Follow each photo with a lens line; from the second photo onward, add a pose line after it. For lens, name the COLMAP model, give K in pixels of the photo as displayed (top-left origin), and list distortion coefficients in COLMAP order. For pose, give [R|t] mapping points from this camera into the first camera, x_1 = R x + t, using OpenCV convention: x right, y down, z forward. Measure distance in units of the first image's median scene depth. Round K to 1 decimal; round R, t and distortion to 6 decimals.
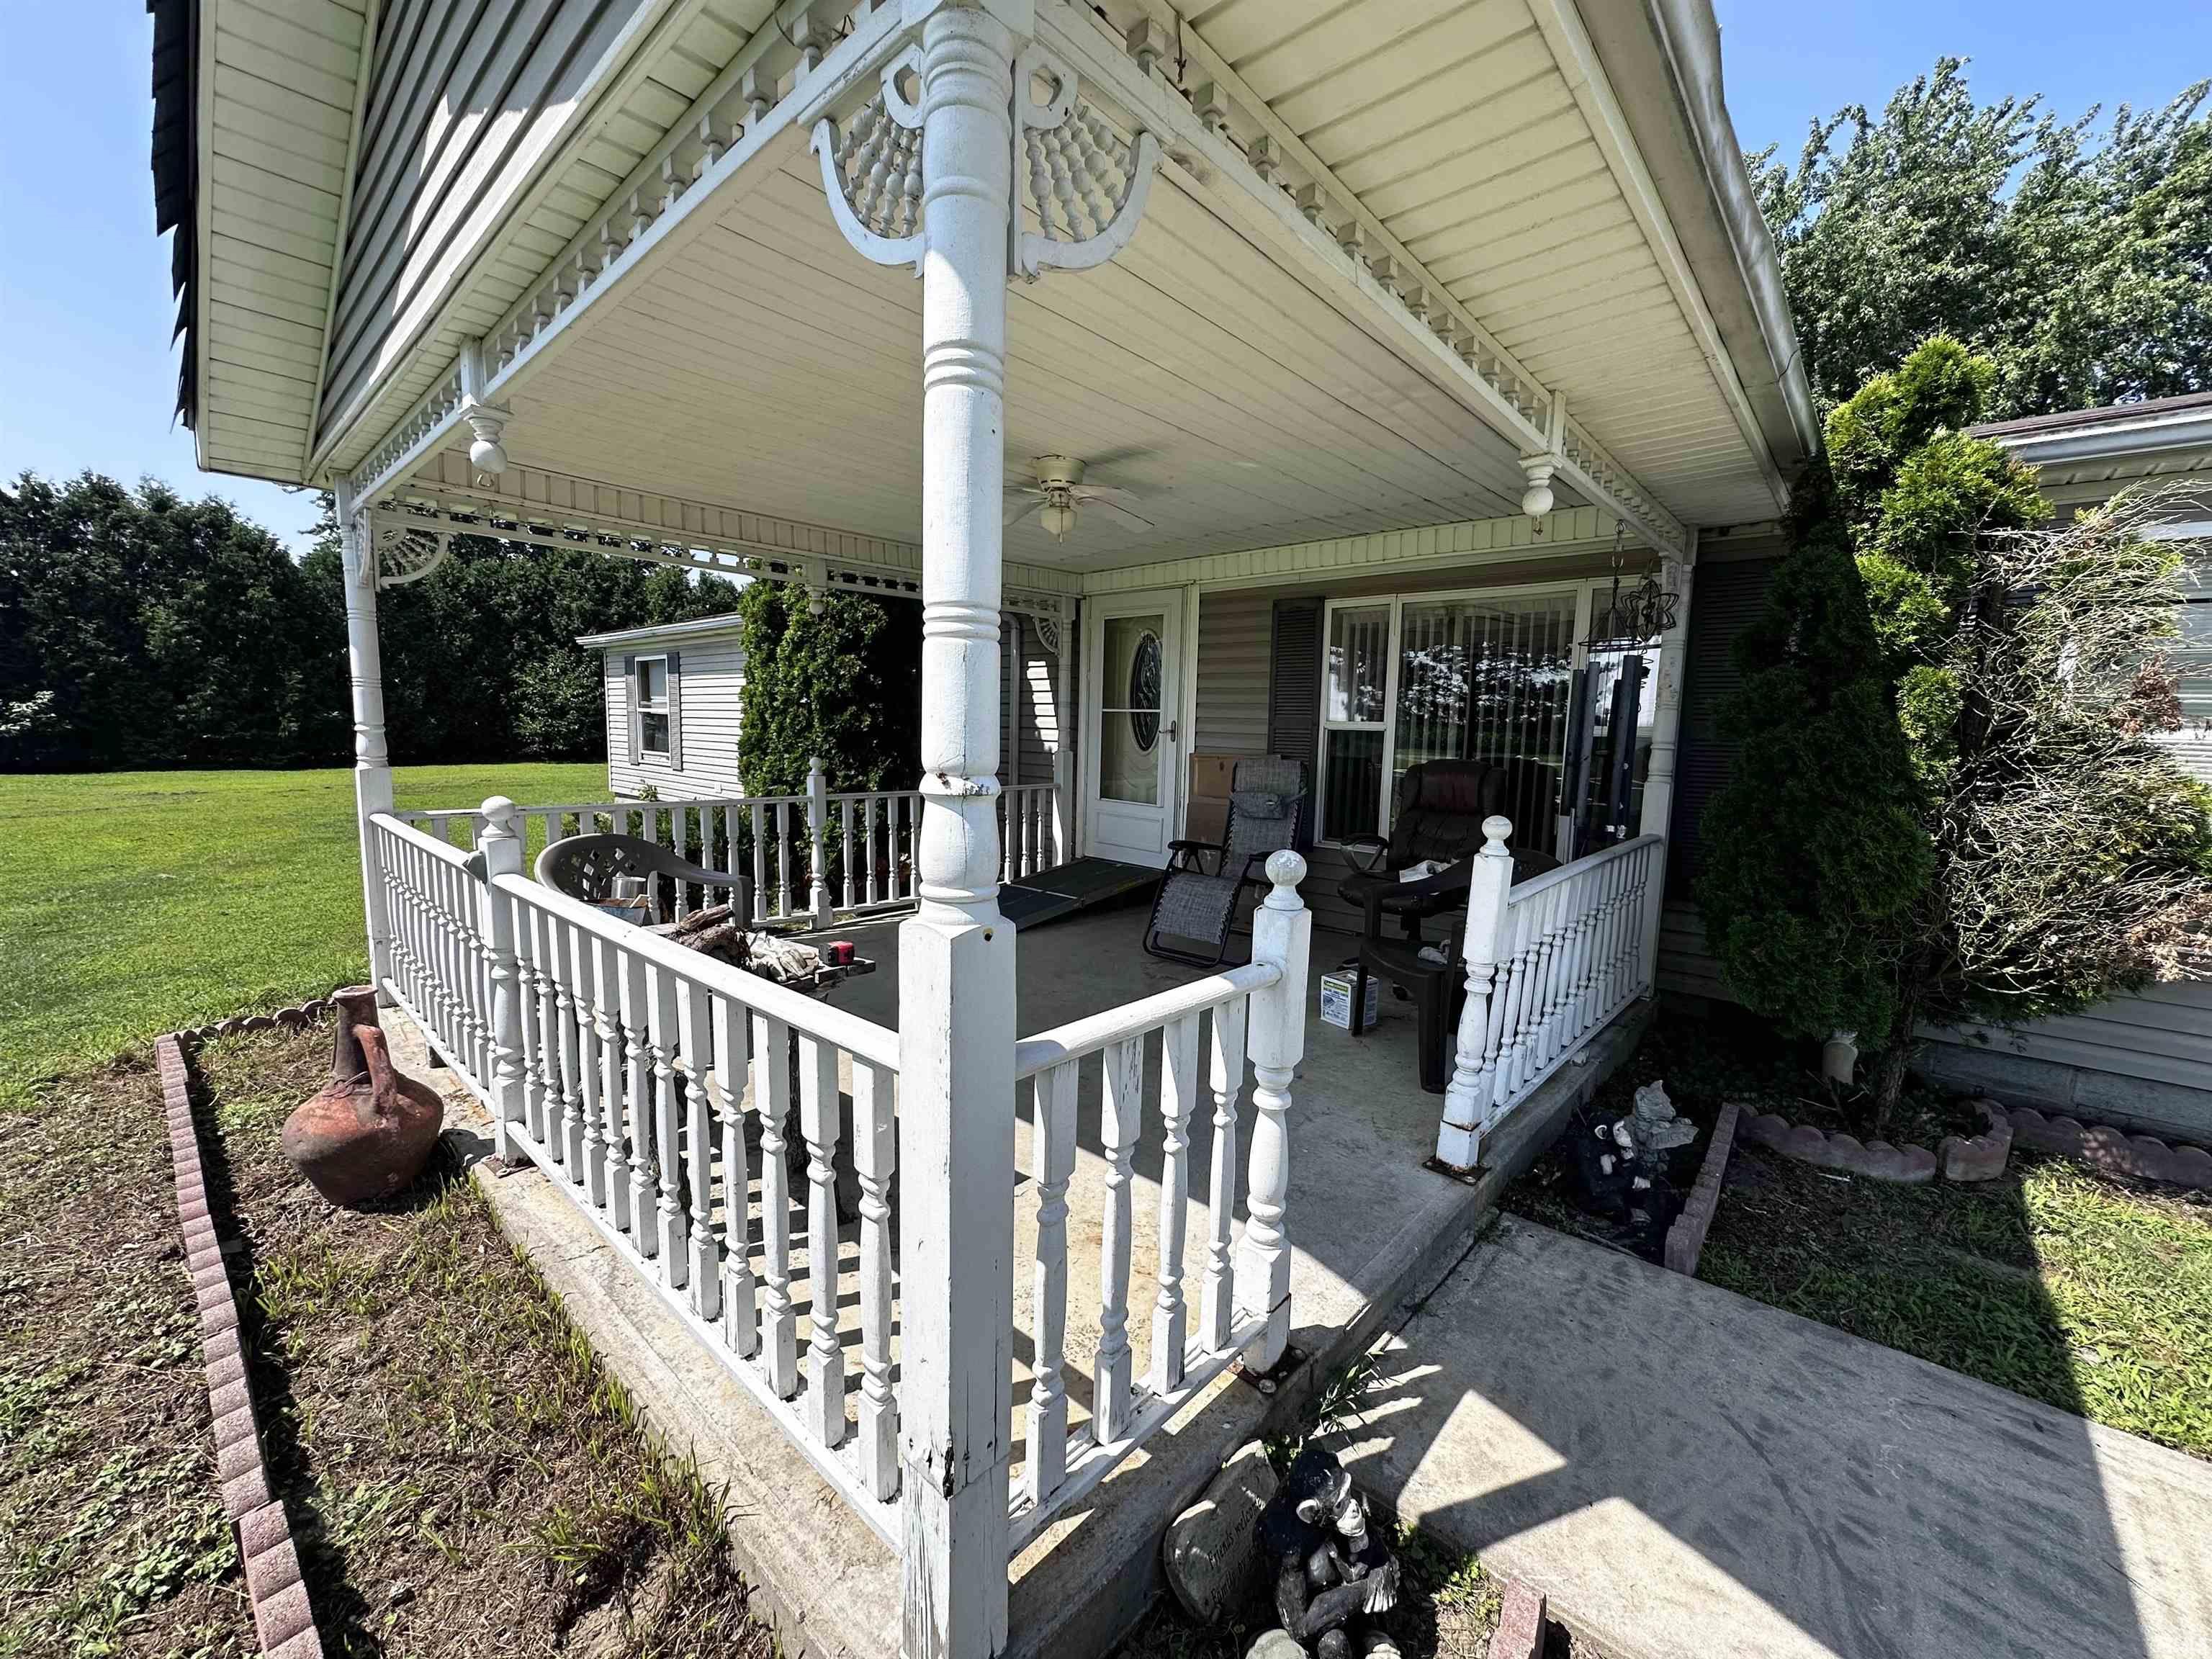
lens RADIAL K [[877.5, 0, 1122.4], [0, 877.5, 829.5], [0, 0, 1]] dist [-0.000327, -0.000086]
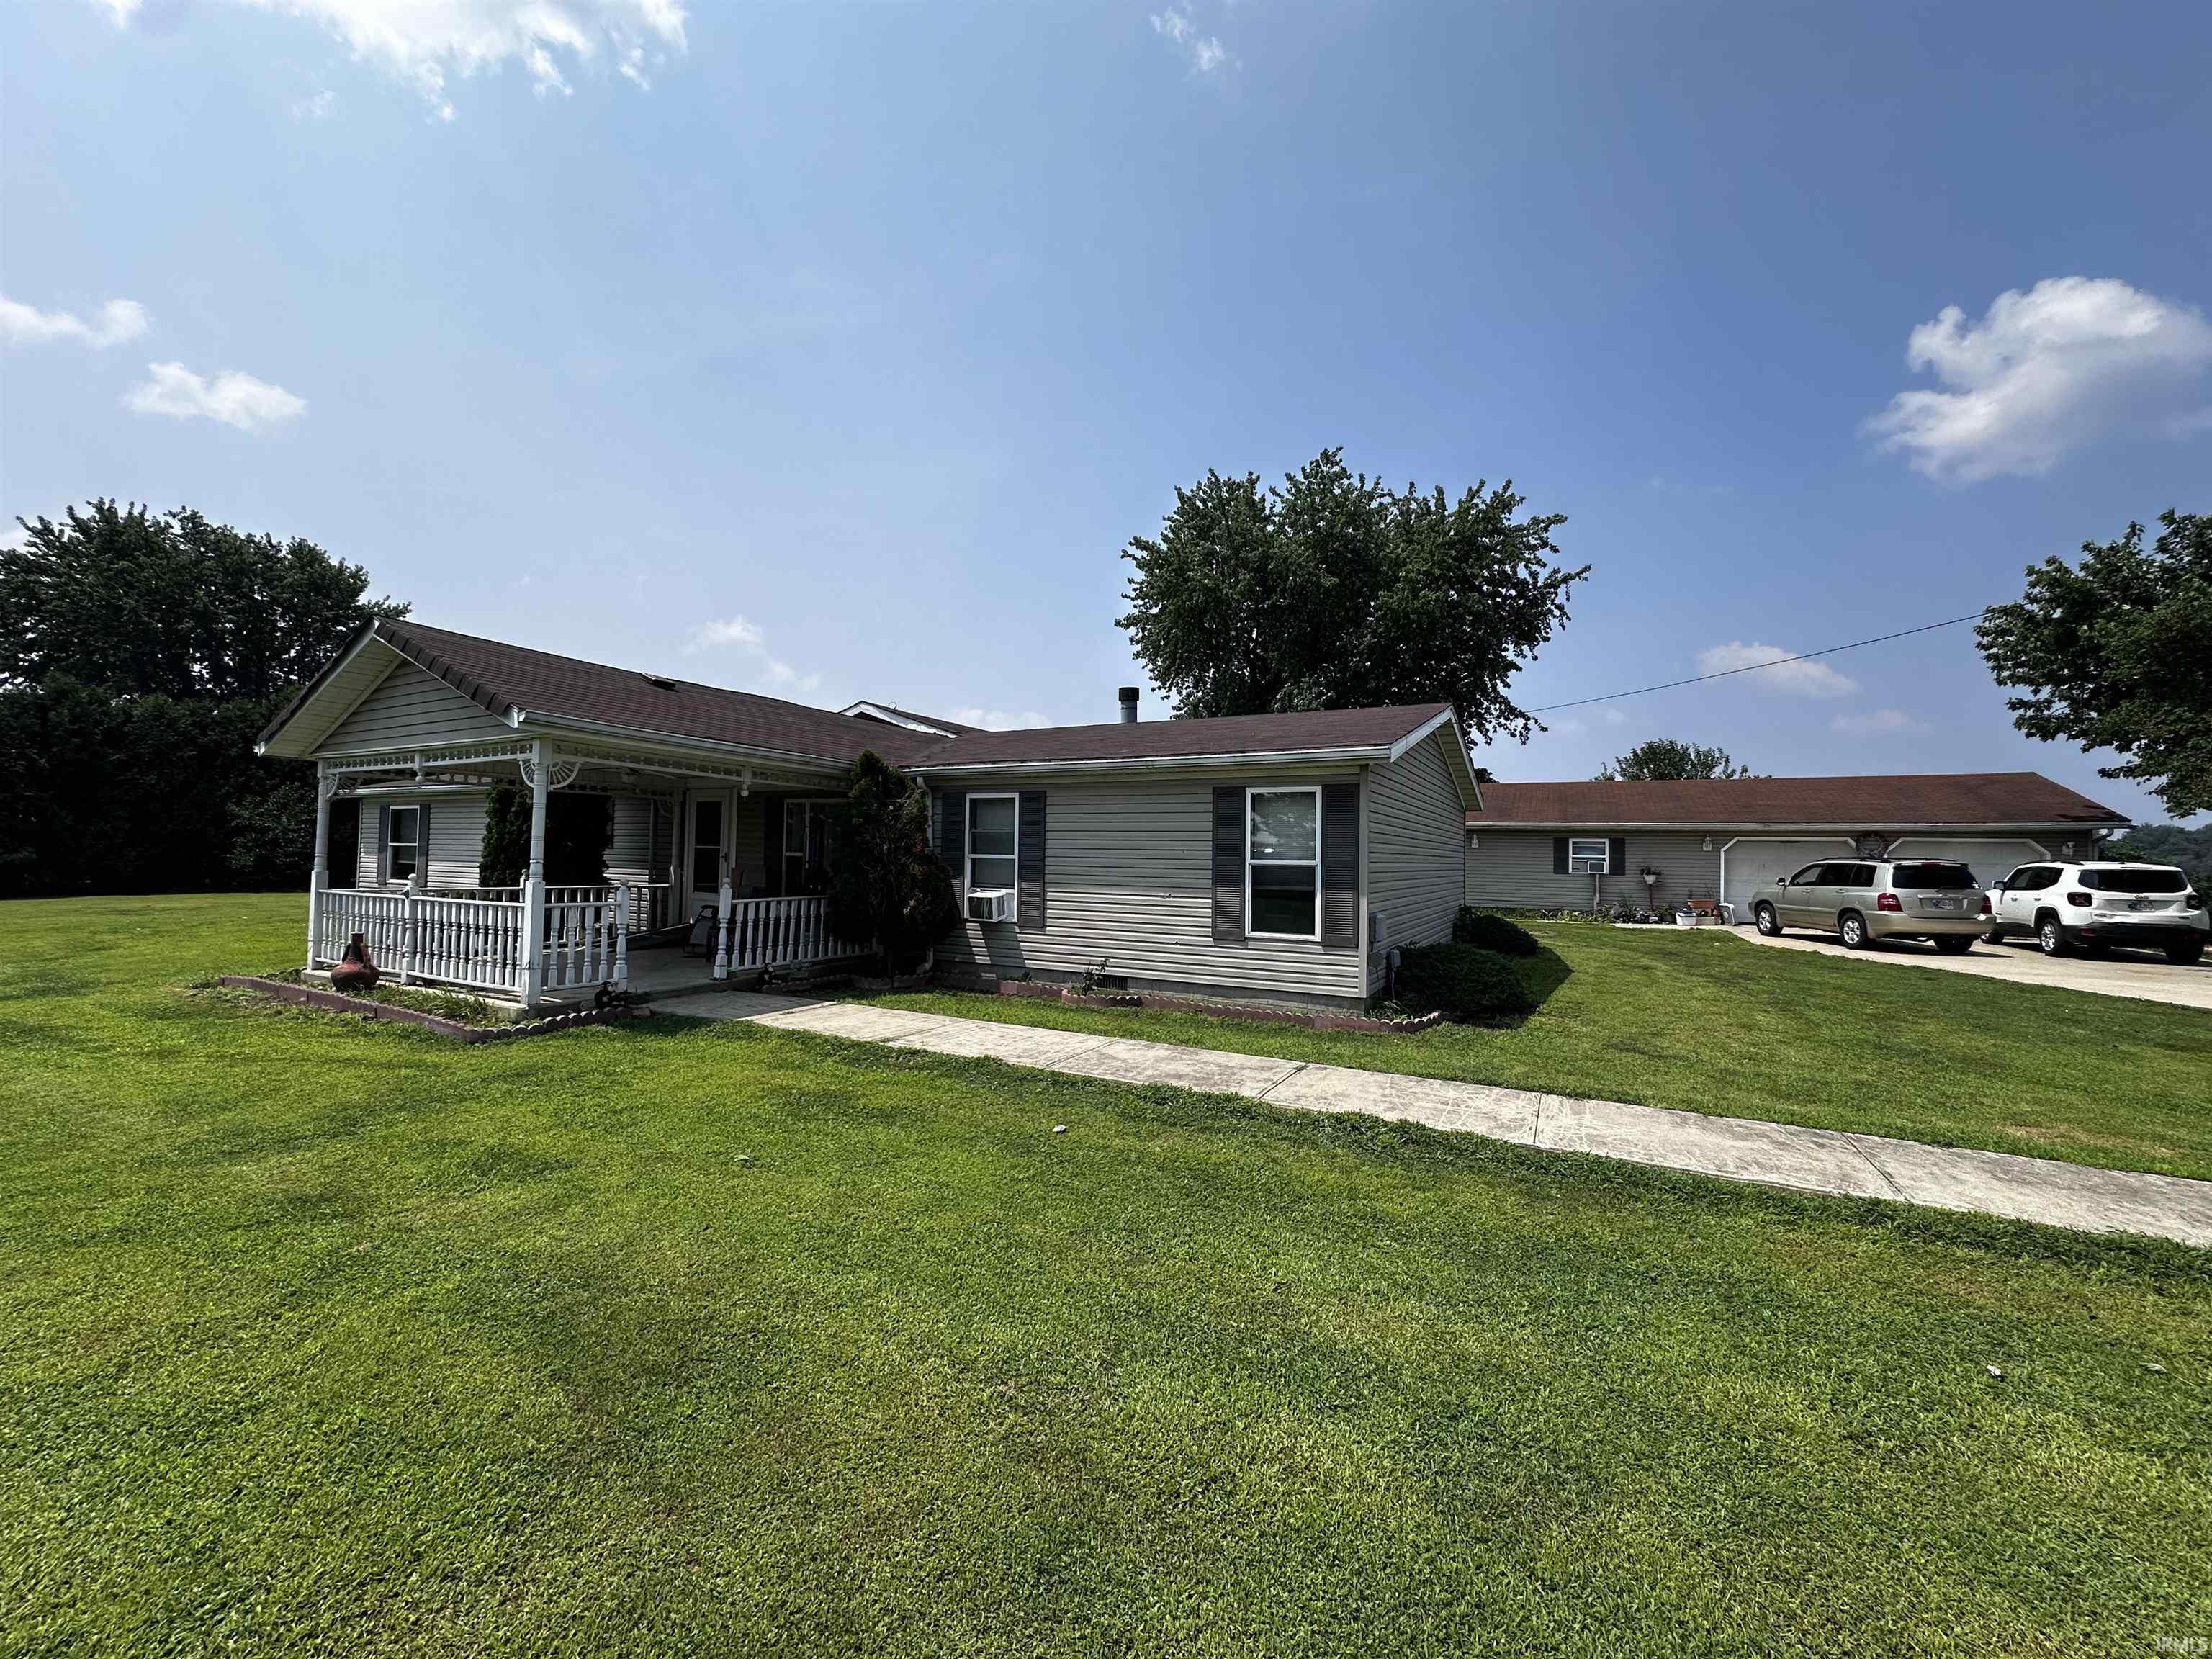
lens RADIAL K [[884.6, 0, 1106.0], [0, 884.6, 829.5], [0, 0, 1]] dist [0.001419, 0.000108]
pose [[0.973831, 0.005669, 0.227203, 0.449344], [0.028397, 0.988820, -0.146385, 0.147381], [-0.225493, 0.149006, 0.962782, -1.173851]]
